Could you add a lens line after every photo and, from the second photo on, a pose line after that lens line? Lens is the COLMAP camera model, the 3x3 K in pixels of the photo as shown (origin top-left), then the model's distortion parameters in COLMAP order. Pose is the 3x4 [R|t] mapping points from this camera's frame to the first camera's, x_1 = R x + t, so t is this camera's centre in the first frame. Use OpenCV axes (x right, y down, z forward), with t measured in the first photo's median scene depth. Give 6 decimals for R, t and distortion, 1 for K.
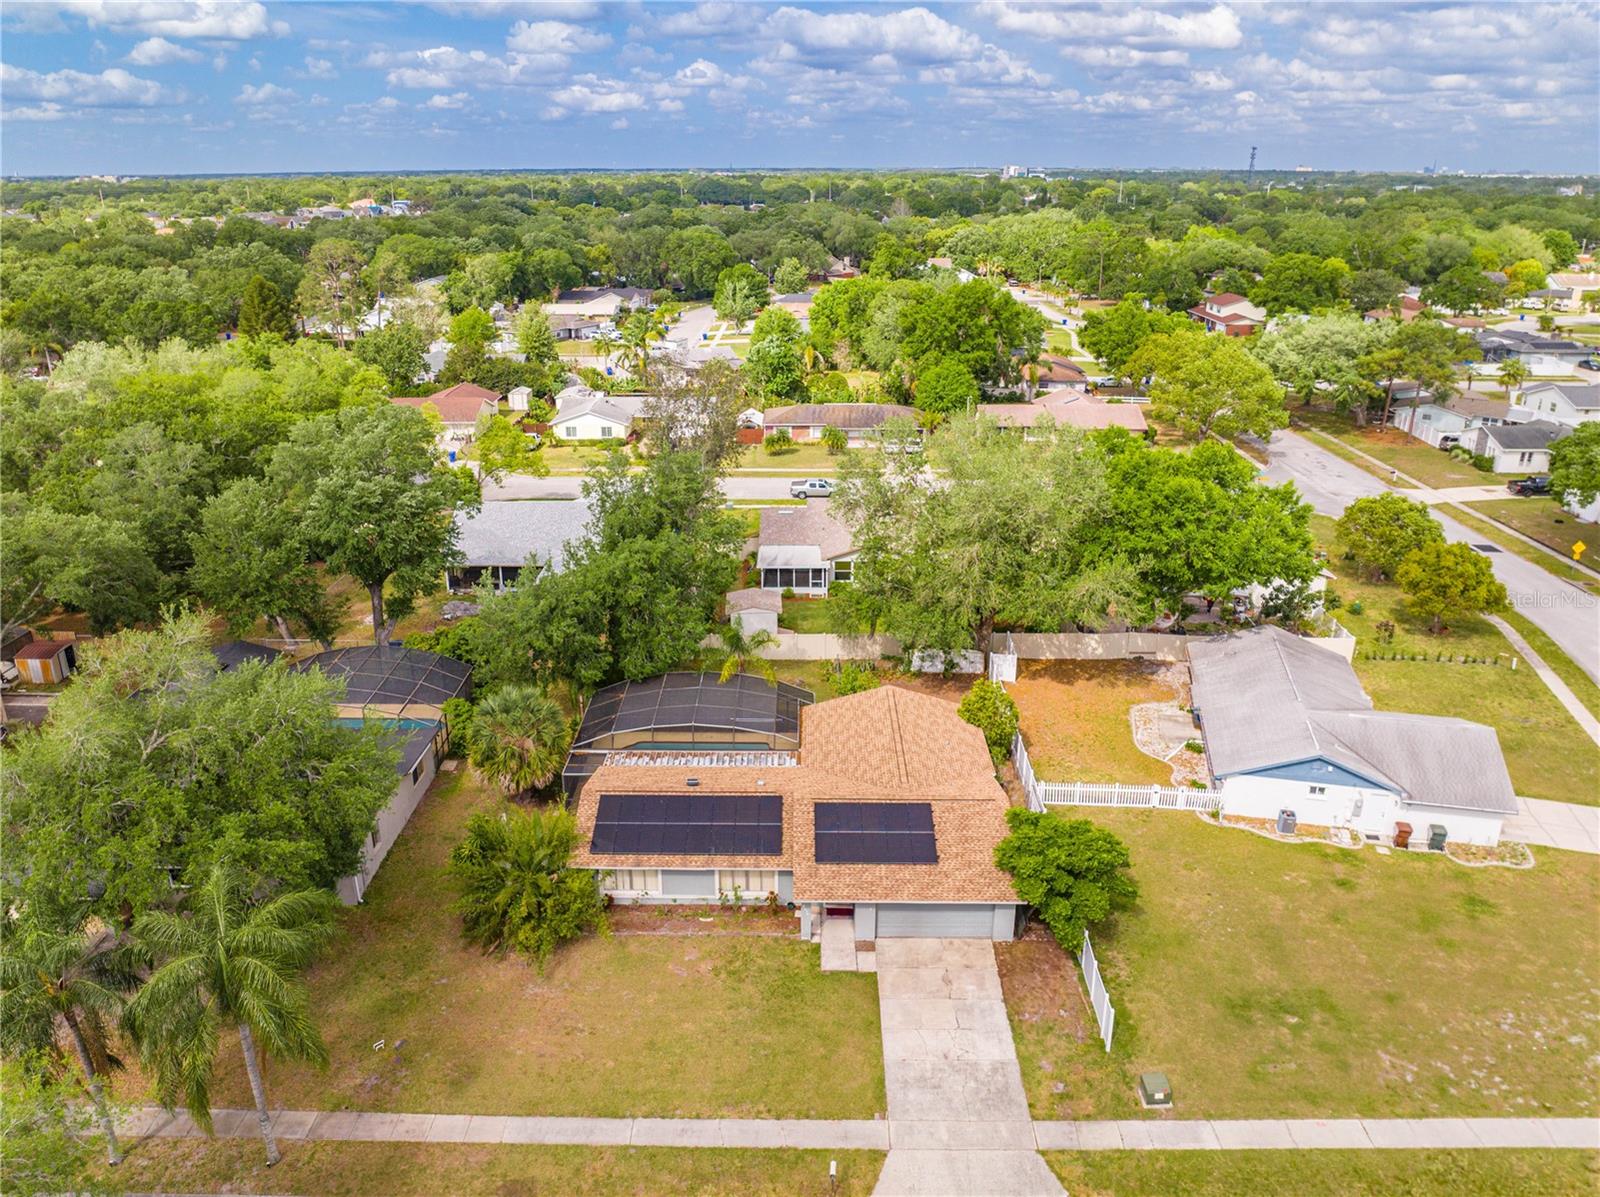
lens RADIAL K [[1137.0, 0, 794.1], [0, 1137.0, 595.4], [0, 0, 1]] dist [-0.041440, 0.006060]
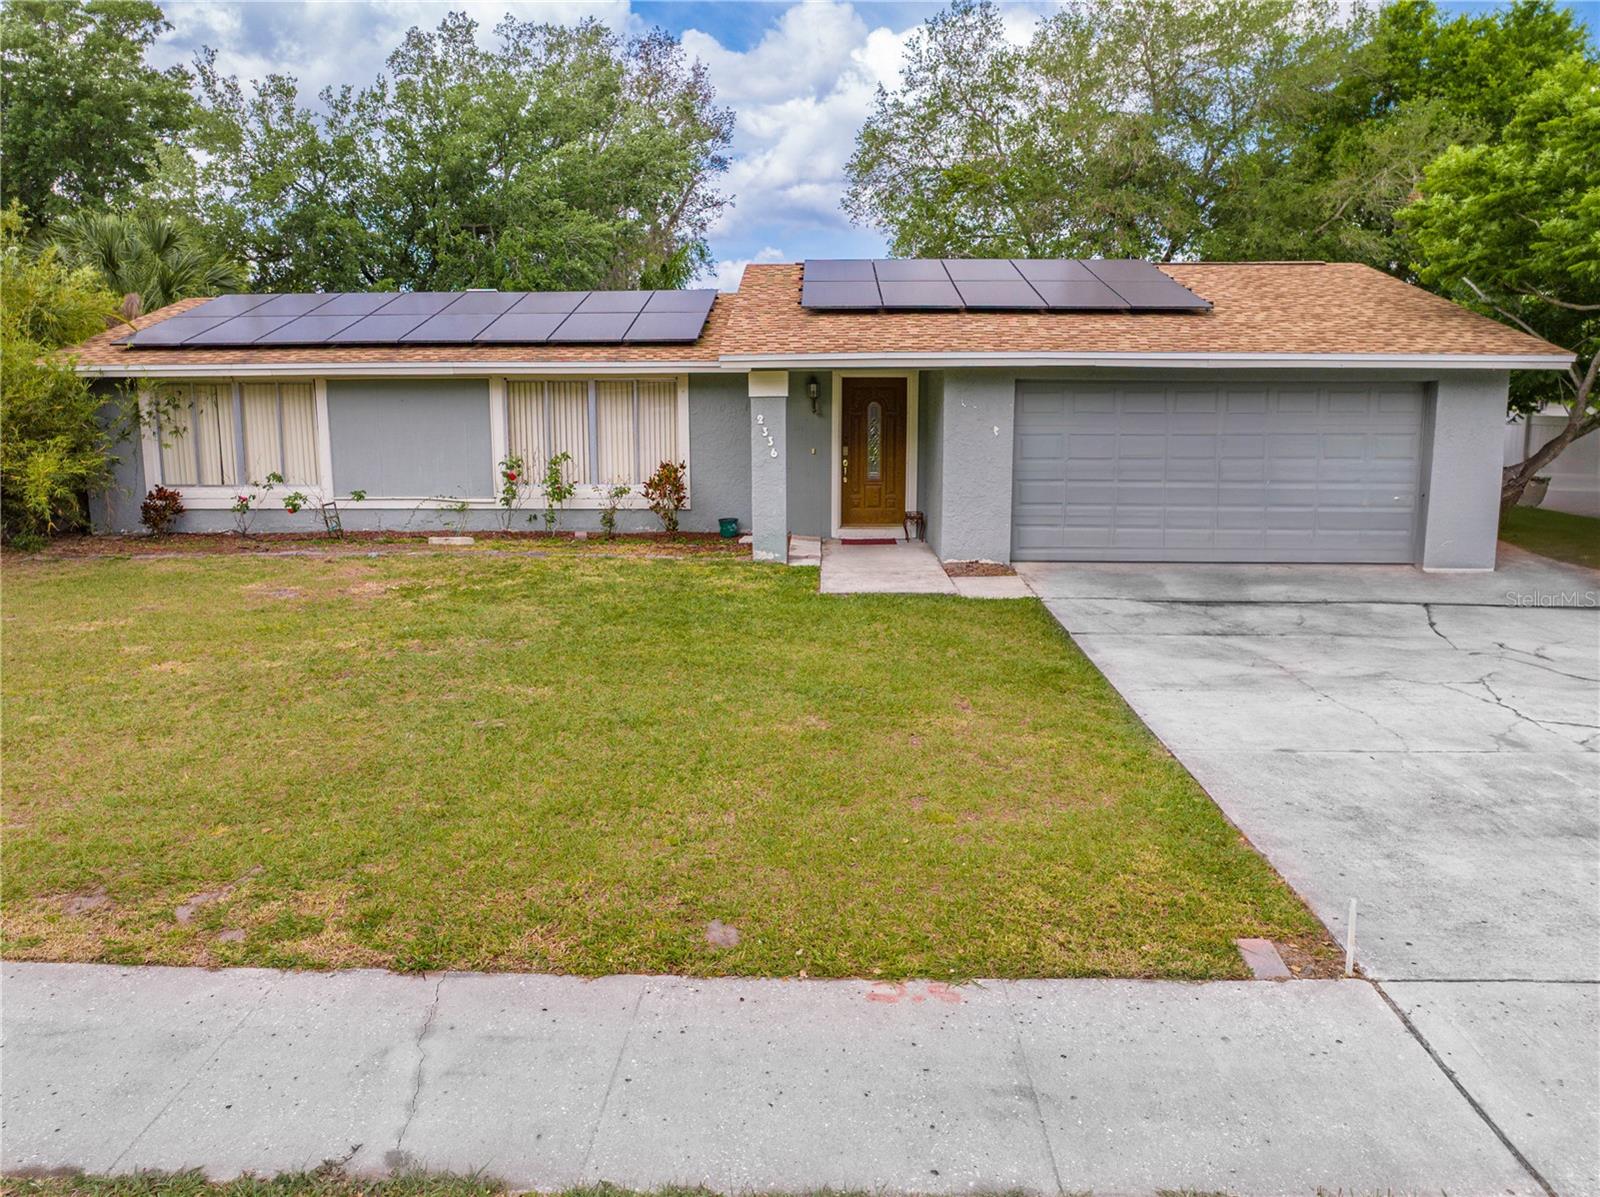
lens RADIAL K [[1137.0, 0, 794.1], [0, 1137.0, 595.4], [0, 0, 1]] dist [-0.041440, 0.006060]
pose [[0.999871, 0.001232, -0.016015, 0.018765], [-0.004123, 0.983327, -0.181797, 0.318190], [0.015524, 0.181839, 0.983206, 0.624571]]
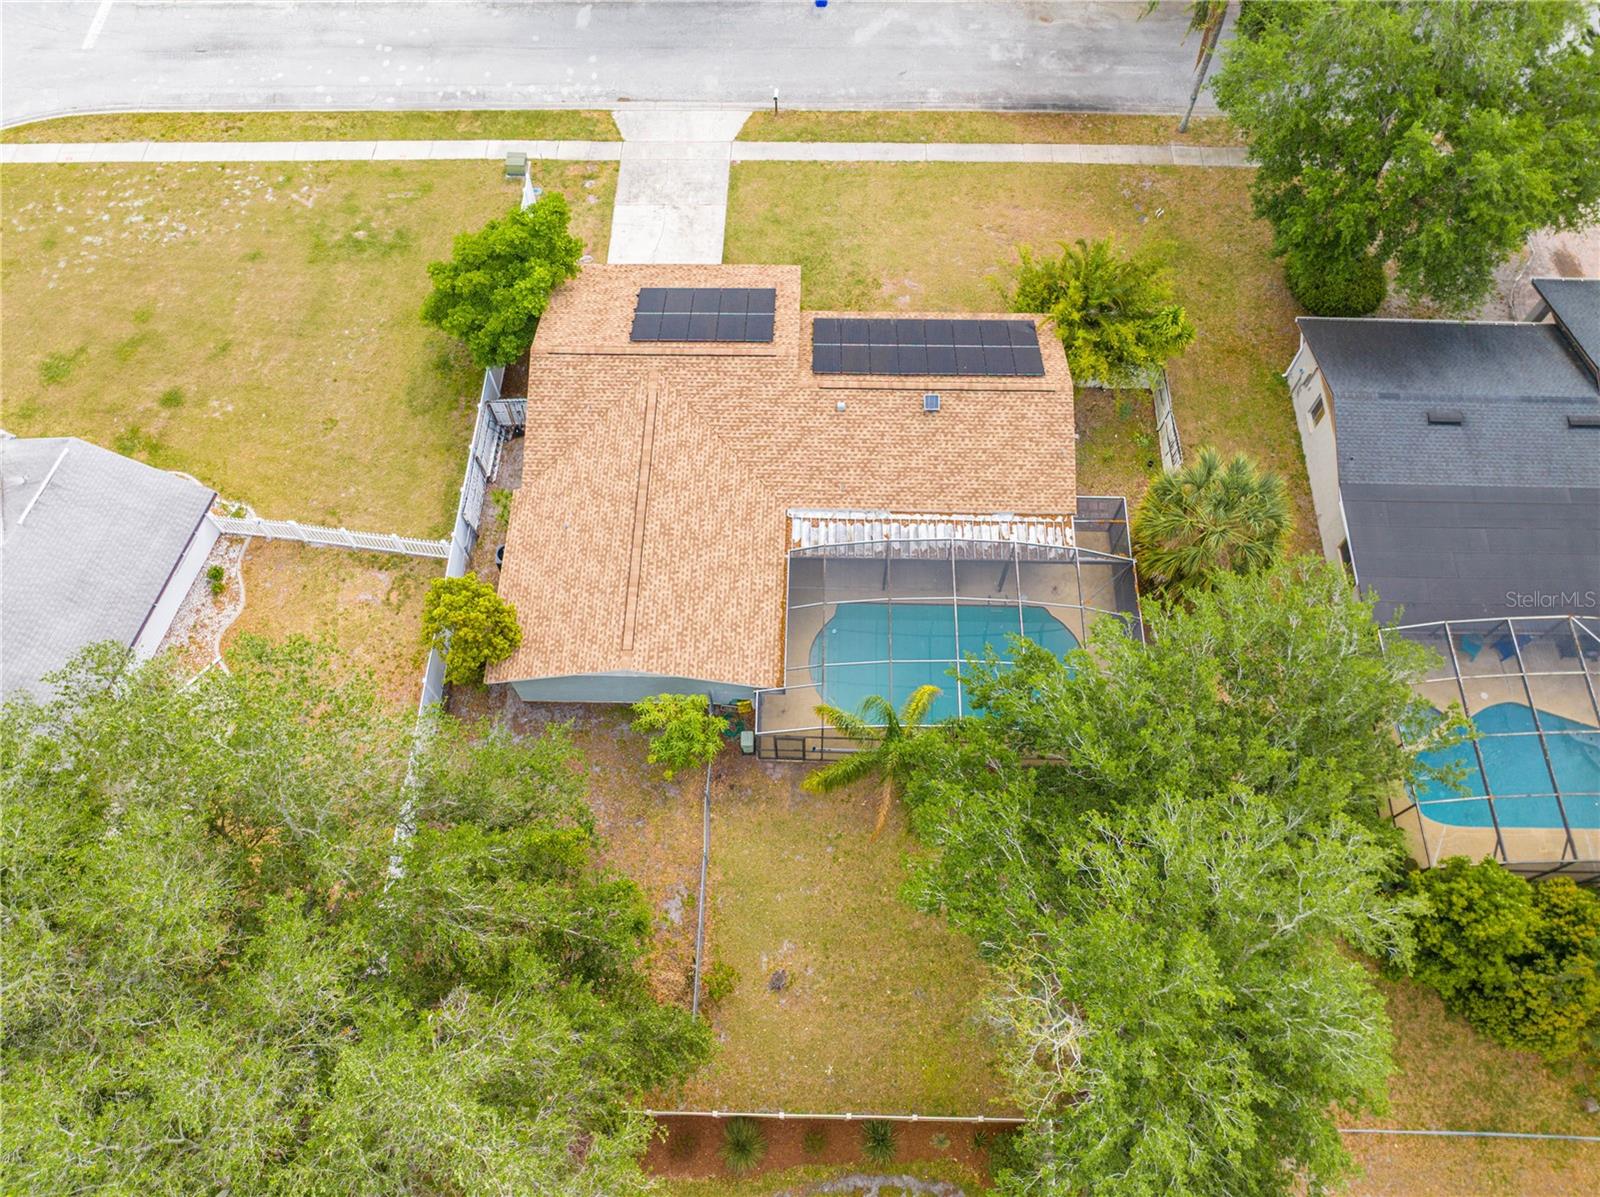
lens RADIAL K [[1137.0, 0, 794.1], [0, 1137.0, 595.4], [0, 0, 1]] dist [-0.041440, 0.006060]
pose [[-0.999825, -0.006969, 0.017341, -0.011512], [0.016580, 0.097461, 0.995101, -0.555626], [-0.008625, 0.995215, -0.097328, 1.154927]]
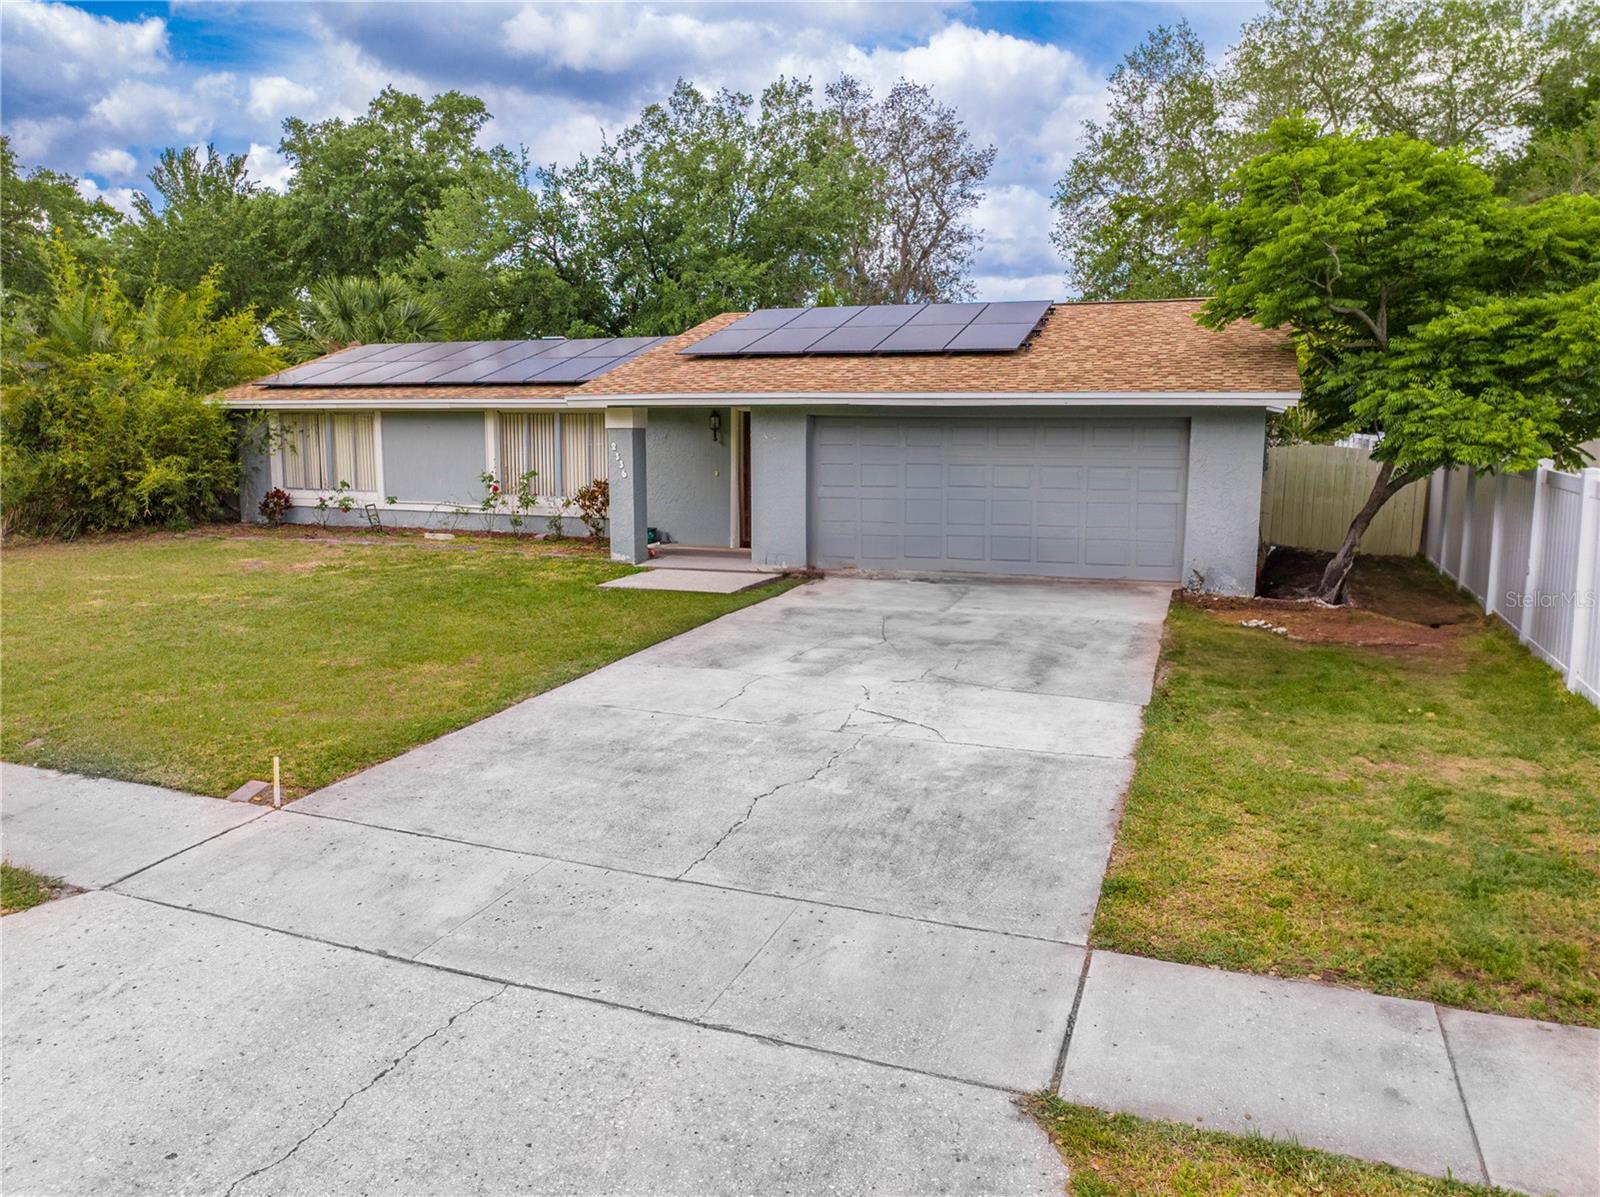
lens RADIAL K [[1123.4, 0, 793.3], [0, 1123.4, 591.6], [0, 0, 1]] dist [-0.034372, 0.001820]
pose [[0.937540, 0.056815, -0.343207, 0.157382], [-0.125286, 0.975516, -0.180754, 0.322108], [0.324534, 0.212463, 0.921704, 0.606577]]
